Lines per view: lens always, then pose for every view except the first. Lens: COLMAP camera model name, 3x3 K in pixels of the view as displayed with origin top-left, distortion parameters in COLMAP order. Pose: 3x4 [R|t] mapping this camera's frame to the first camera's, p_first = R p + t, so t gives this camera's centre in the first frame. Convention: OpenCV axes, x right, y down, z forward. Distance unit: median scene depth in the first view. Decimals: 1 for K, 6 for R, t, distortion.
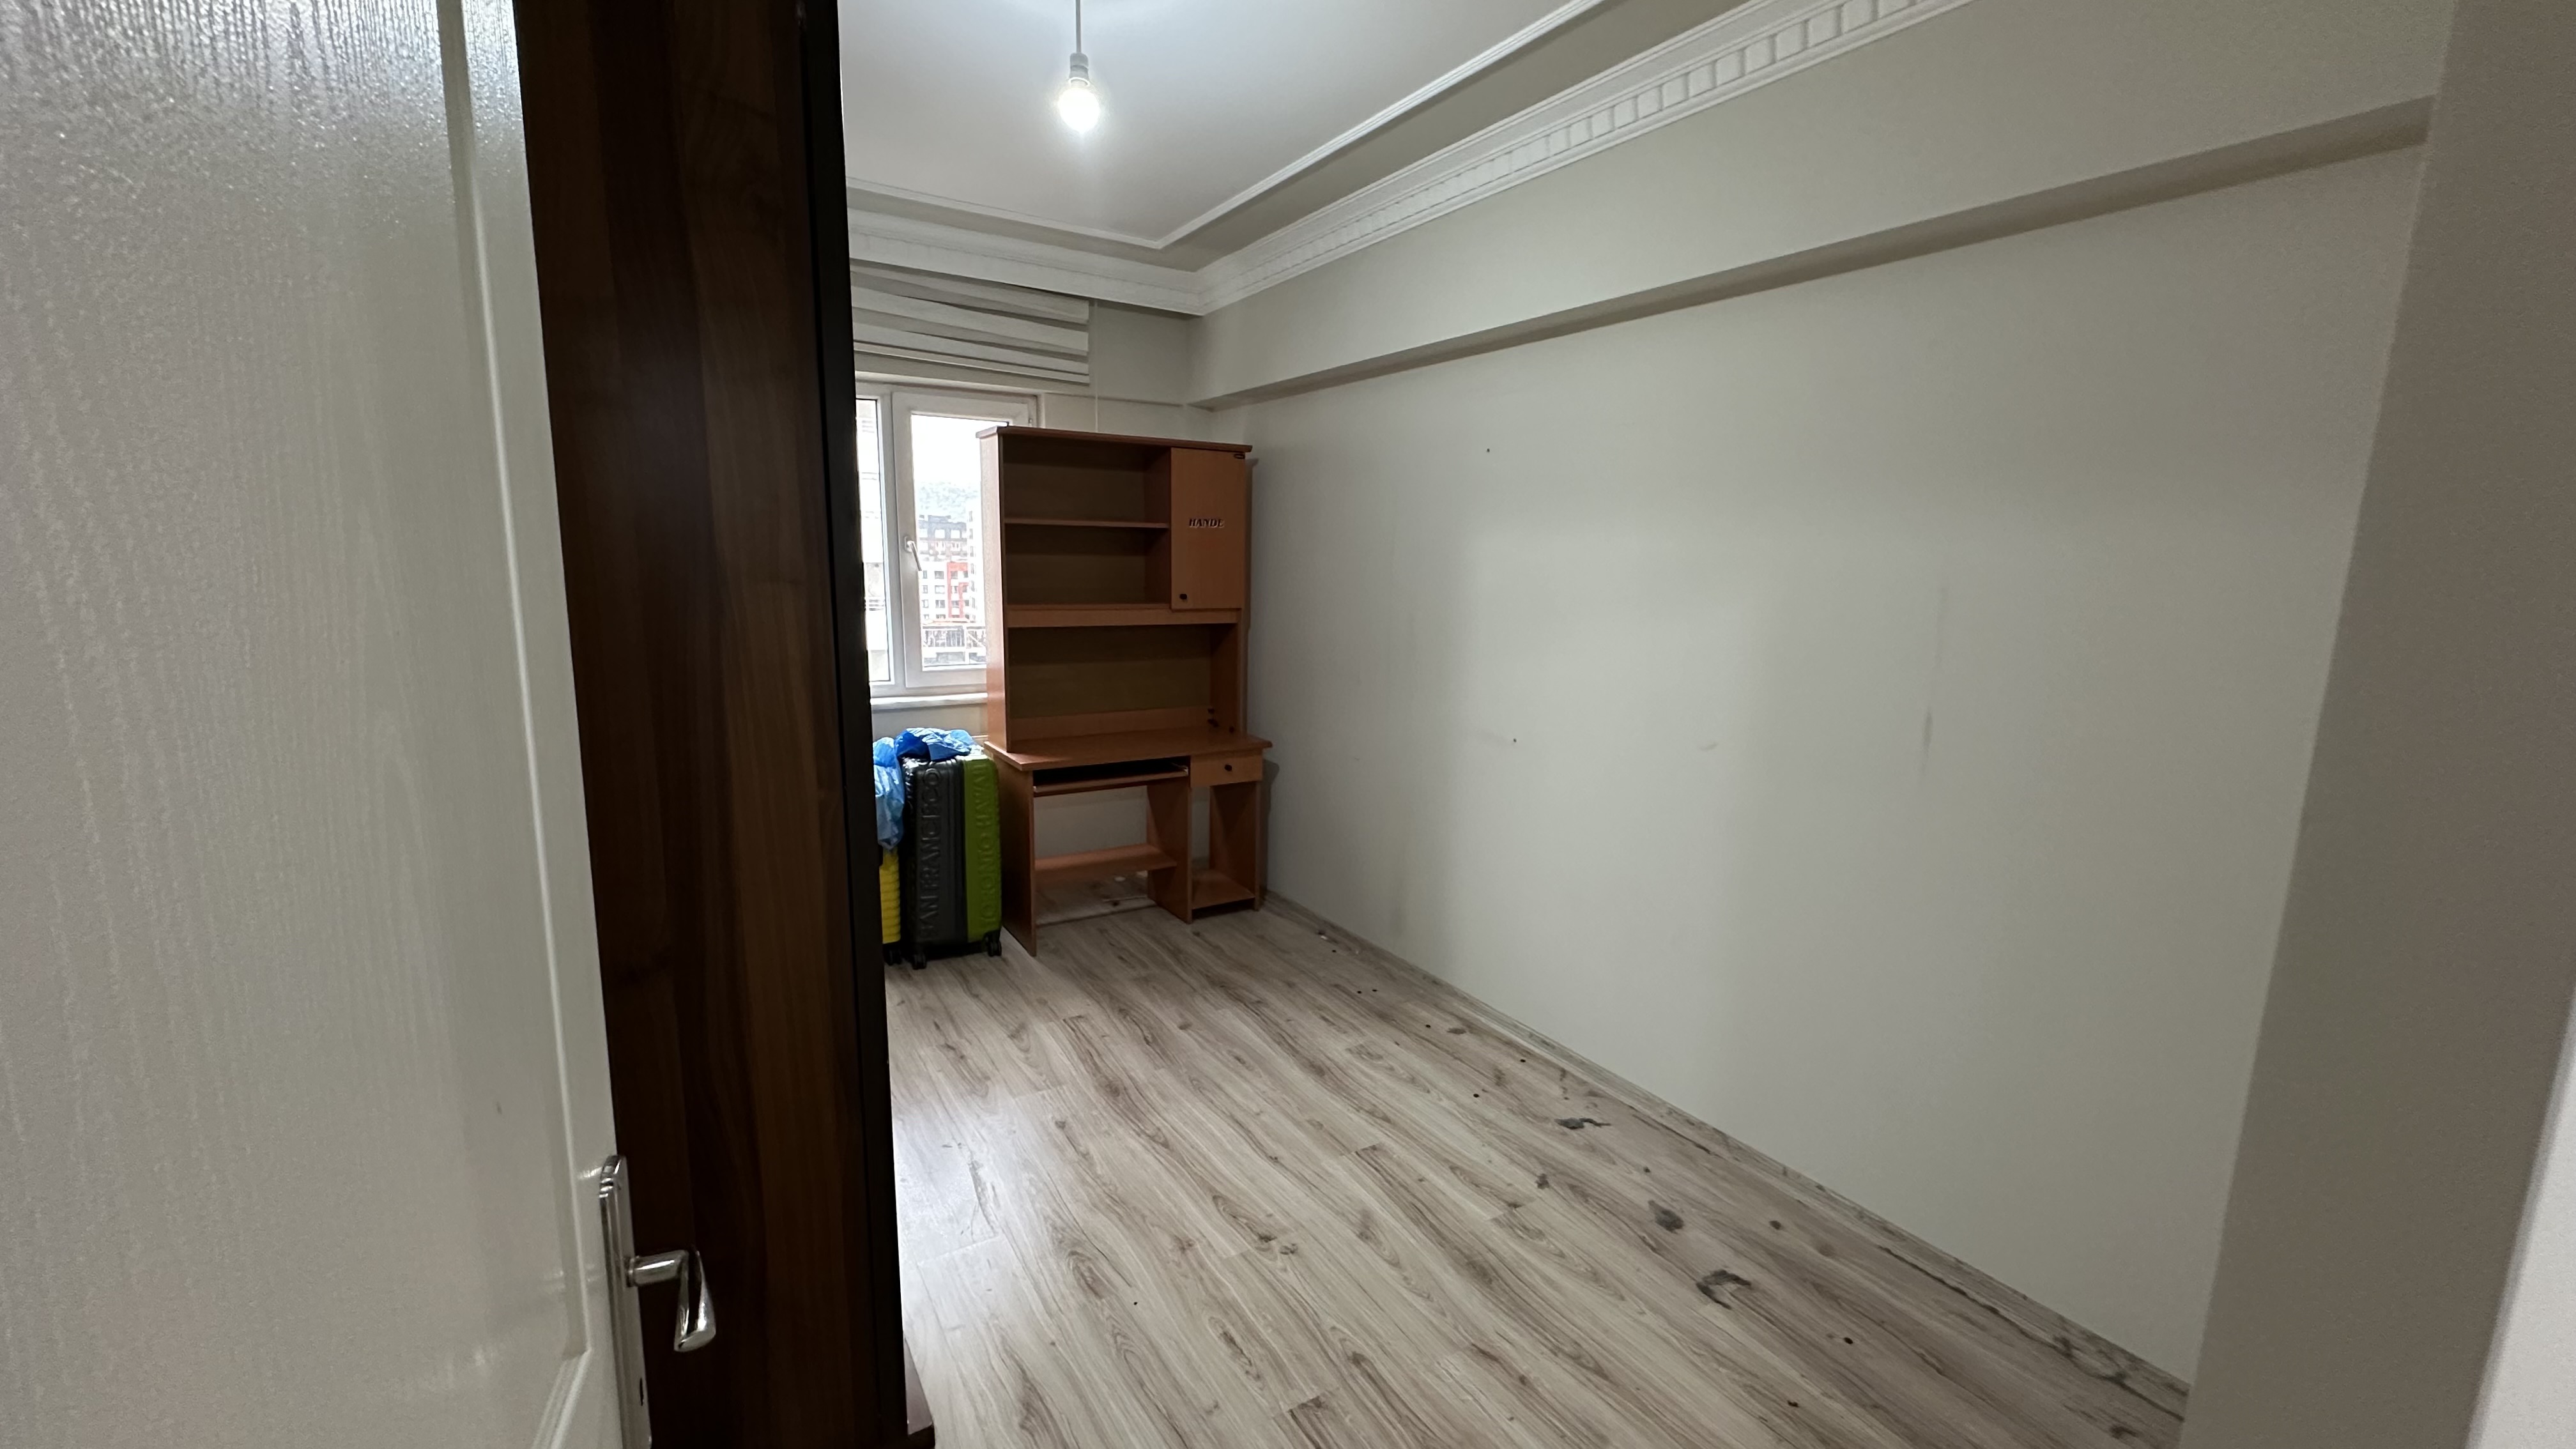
lens RADIAL K [[1023.1, 0, 1291.7], [0, 1023.1, 726.3], [0, 0, 1]] dist [-0.001838, -0.000002]
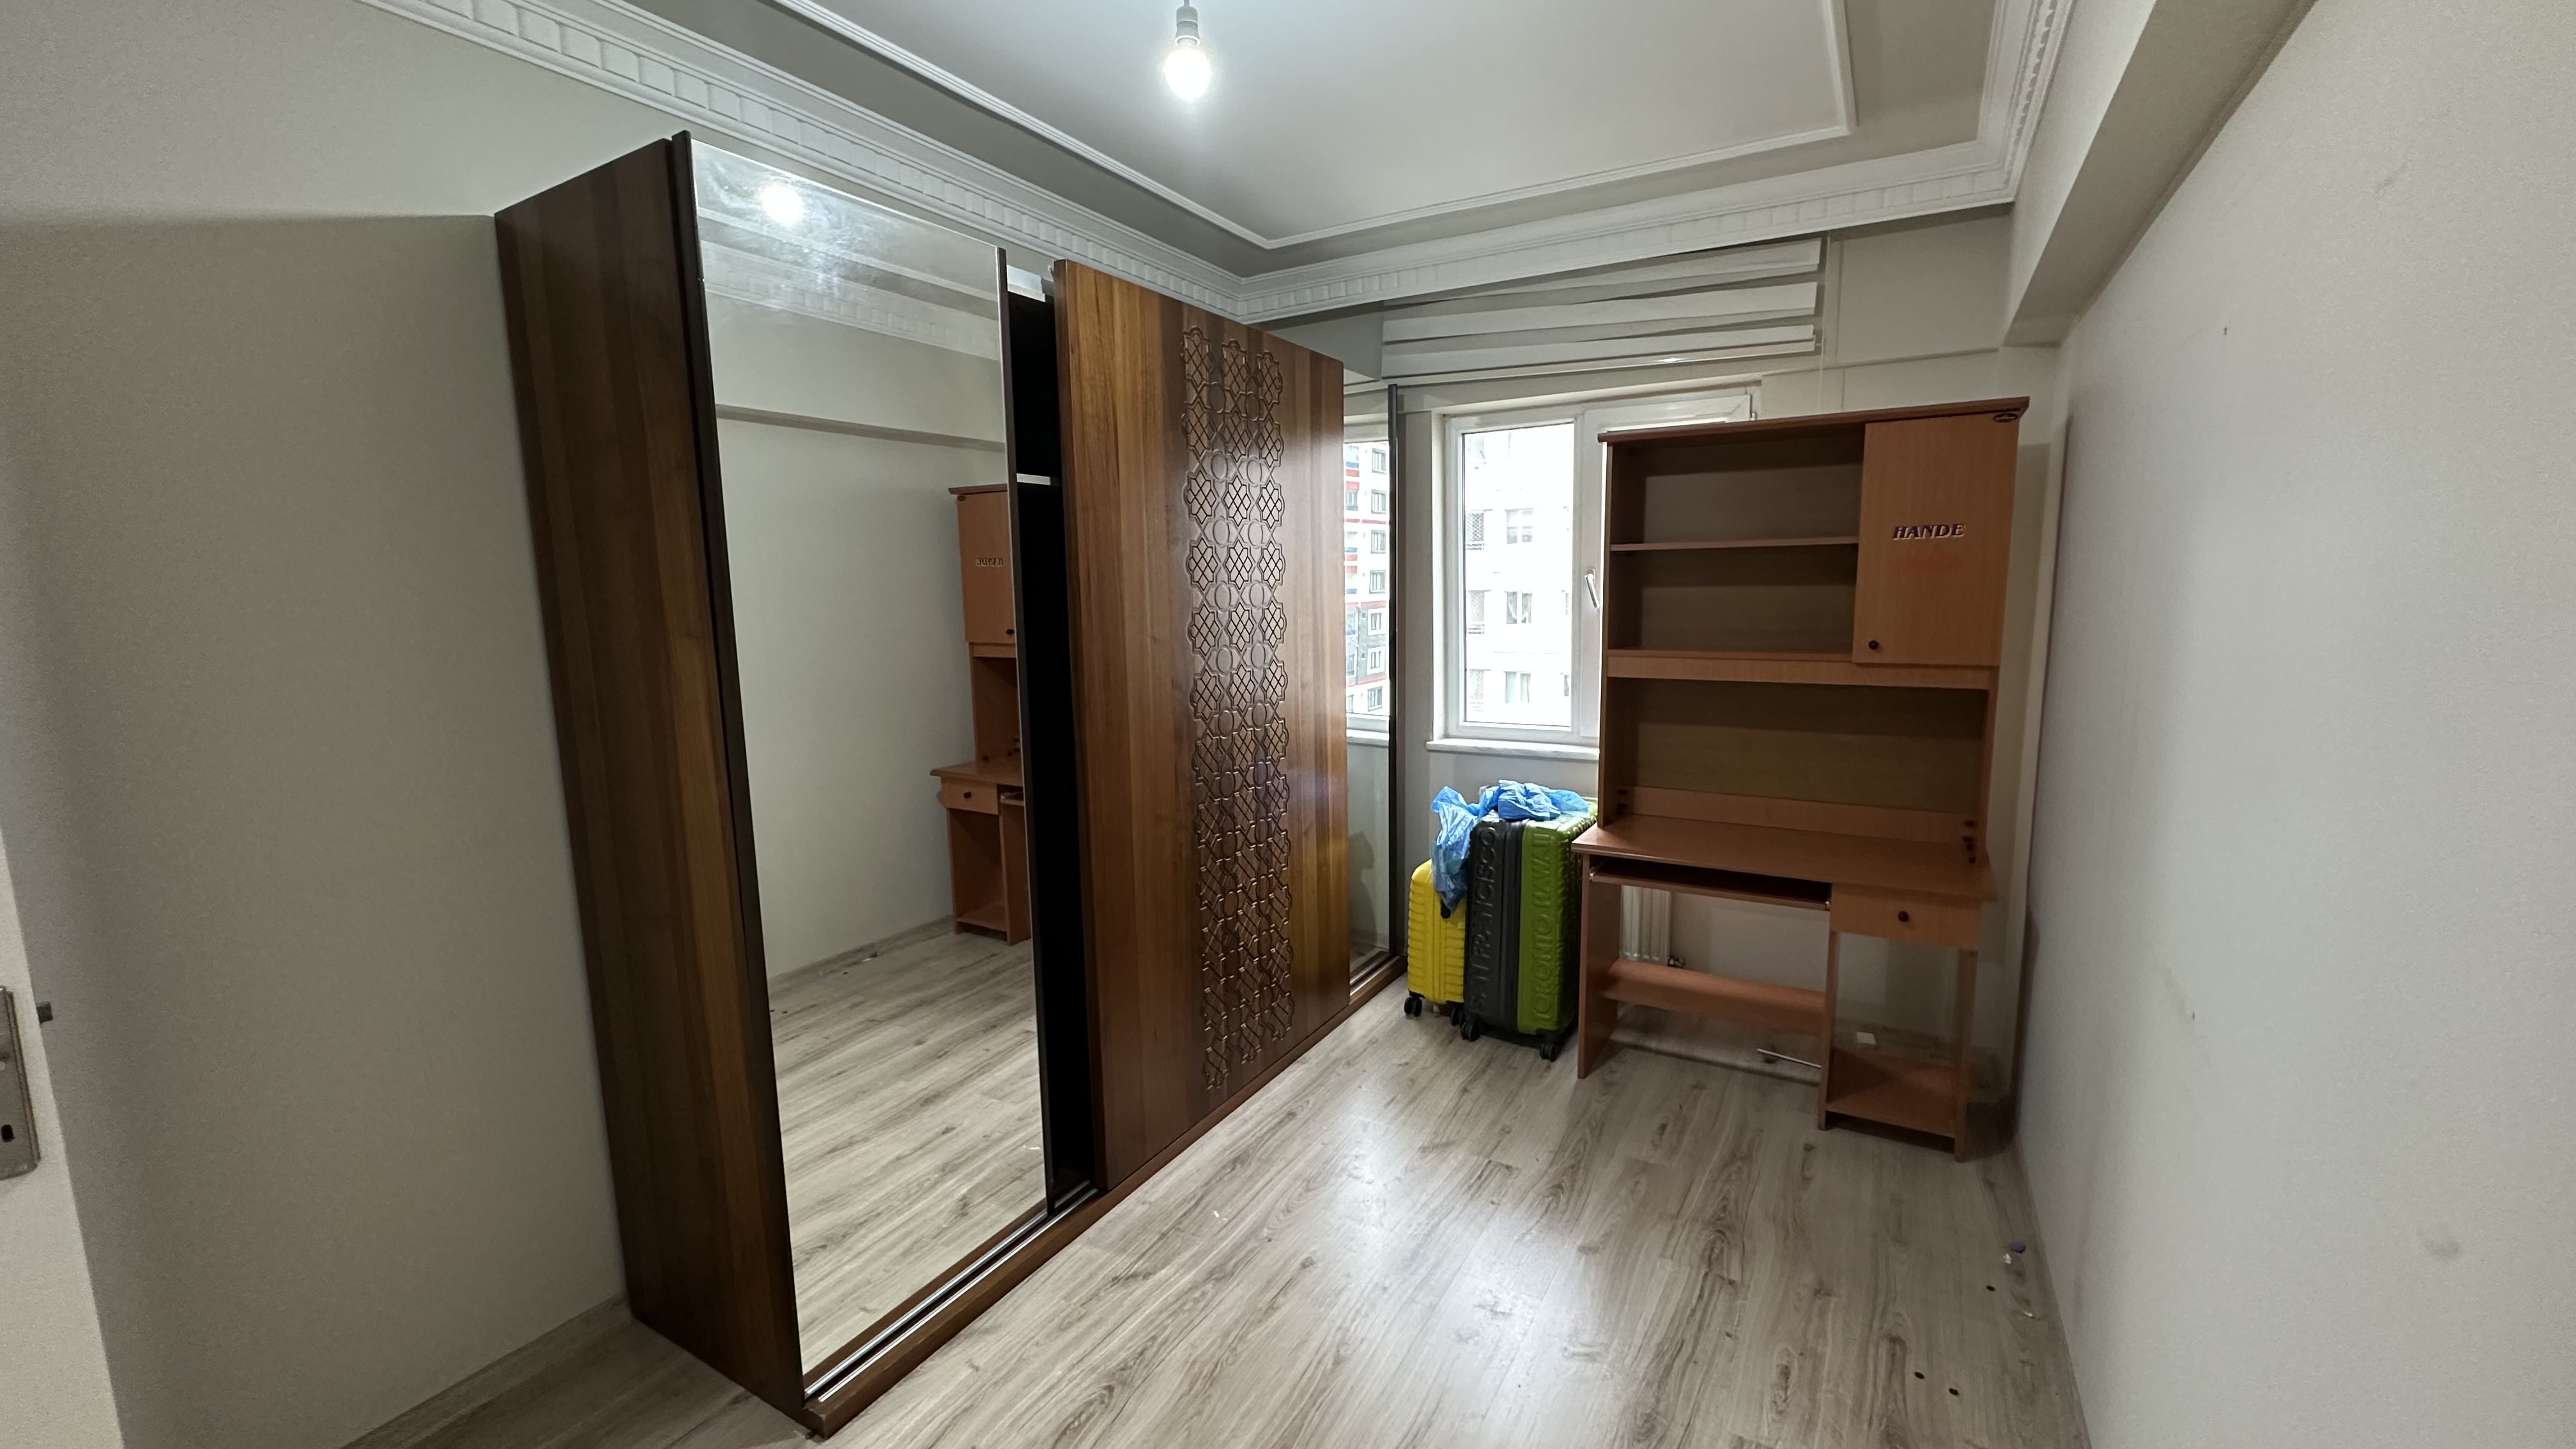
lens RADIAL K [[1023.1, 0, 1291.7], [0, 1023.1, 723.3], [0, 0, 1]] dist [-0.001838, -0.000002]
pose [[0.453957, 0.095765, -0.885862, 0.325394], [-0.119627, 0.991757, 0.045910, -0.063665], [0.882957, 0.085132, 0.461671, 0.378206]]
